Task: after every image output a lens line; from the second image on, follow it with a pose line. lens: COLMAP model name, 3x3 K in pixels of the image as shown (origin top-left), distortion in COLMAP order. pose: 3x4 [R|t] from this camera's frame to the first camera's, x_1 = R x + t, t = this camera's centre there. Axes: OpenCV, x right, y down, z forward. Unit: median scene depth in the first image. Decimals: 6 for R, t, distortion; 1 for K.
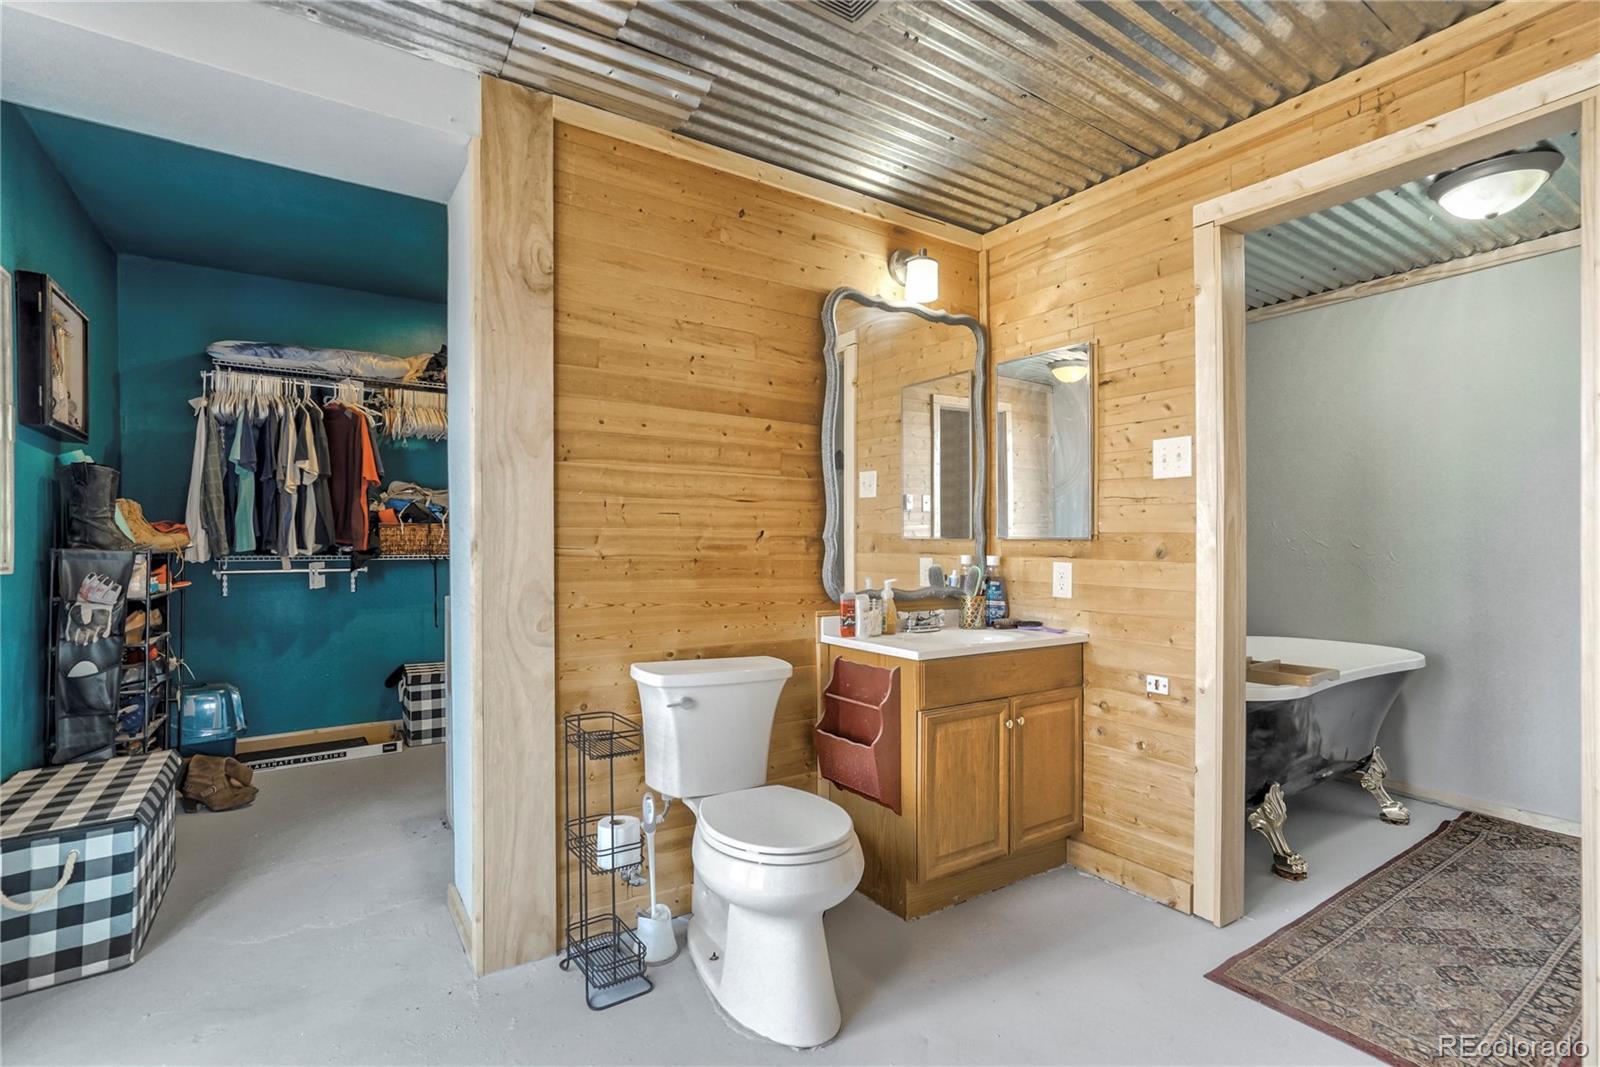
lens RADIAL K [[746.6, 0, 800.0], [0, 746.6, 533.5], [0, 0, 1]] dist [-0.000513, -0.000330]
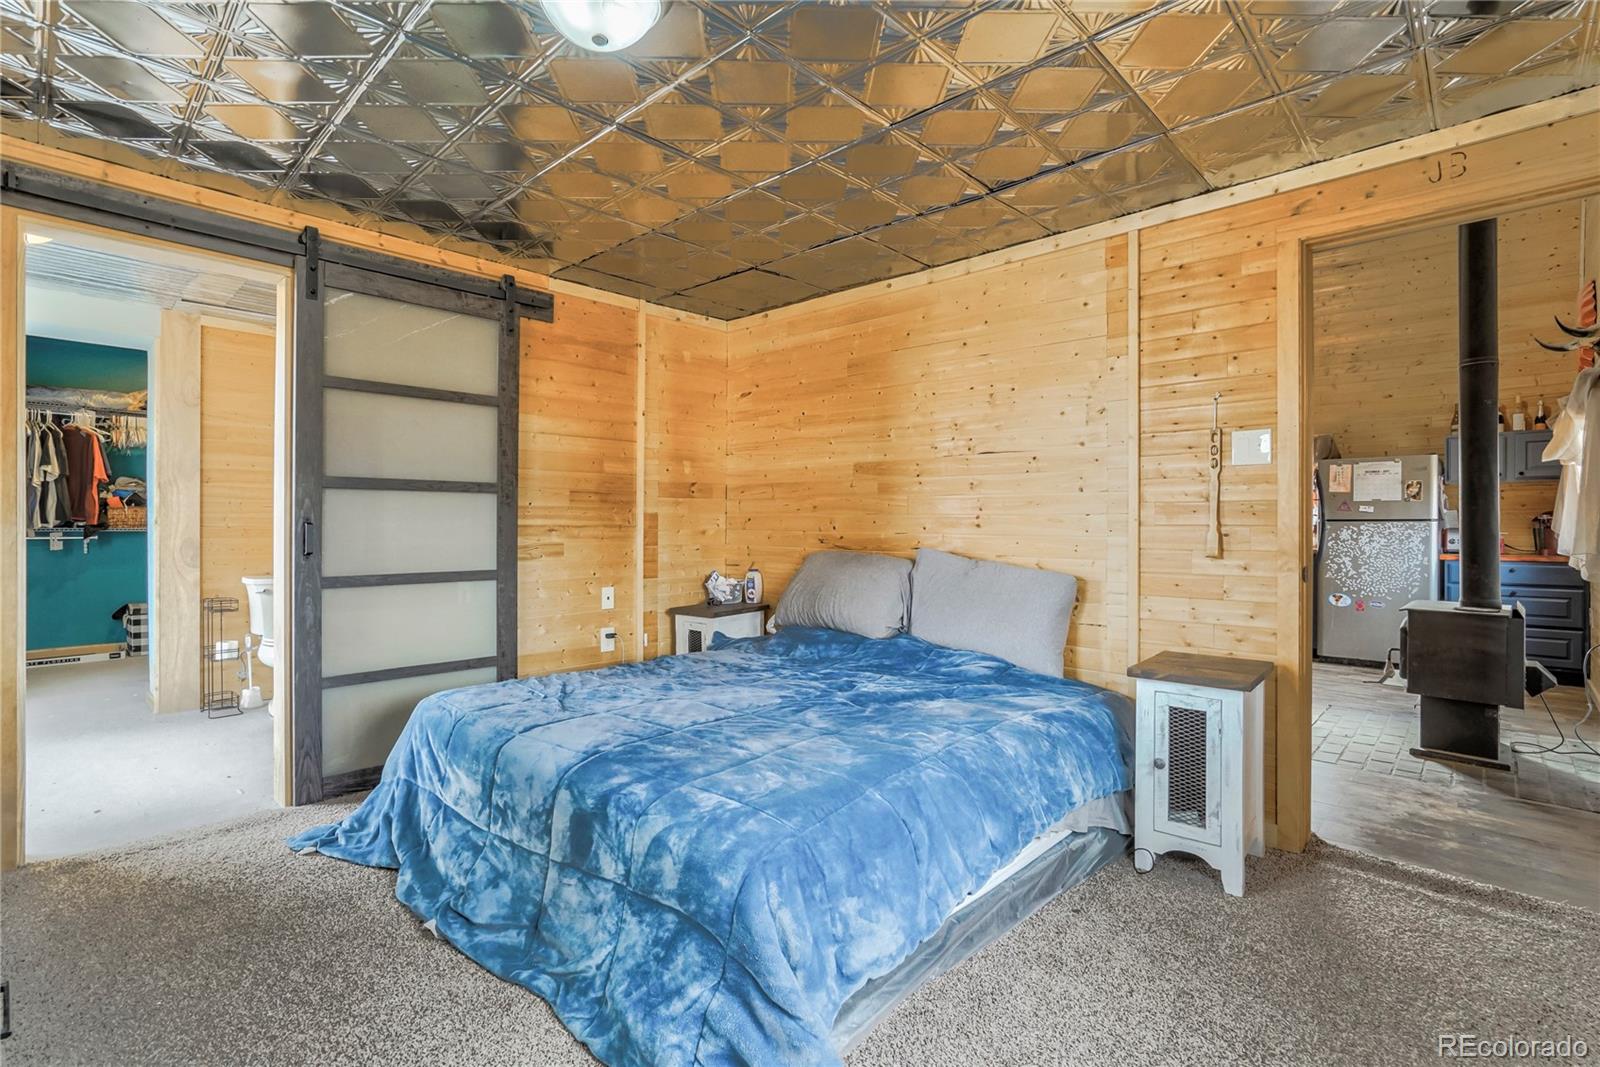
lens RADIAL K [[749.9, 0, 838.5], [0, 749.9, 521.5], [0, 0, 1]] dist [-0.000571, 0.000745]
pose [[0.968569, 0.010132, 0.248540, 0.495121], [-0.011928, 0.999912, 0.005720, -0.010425], [-0.248460, -0.008505, 0.968605, -0.842217]]
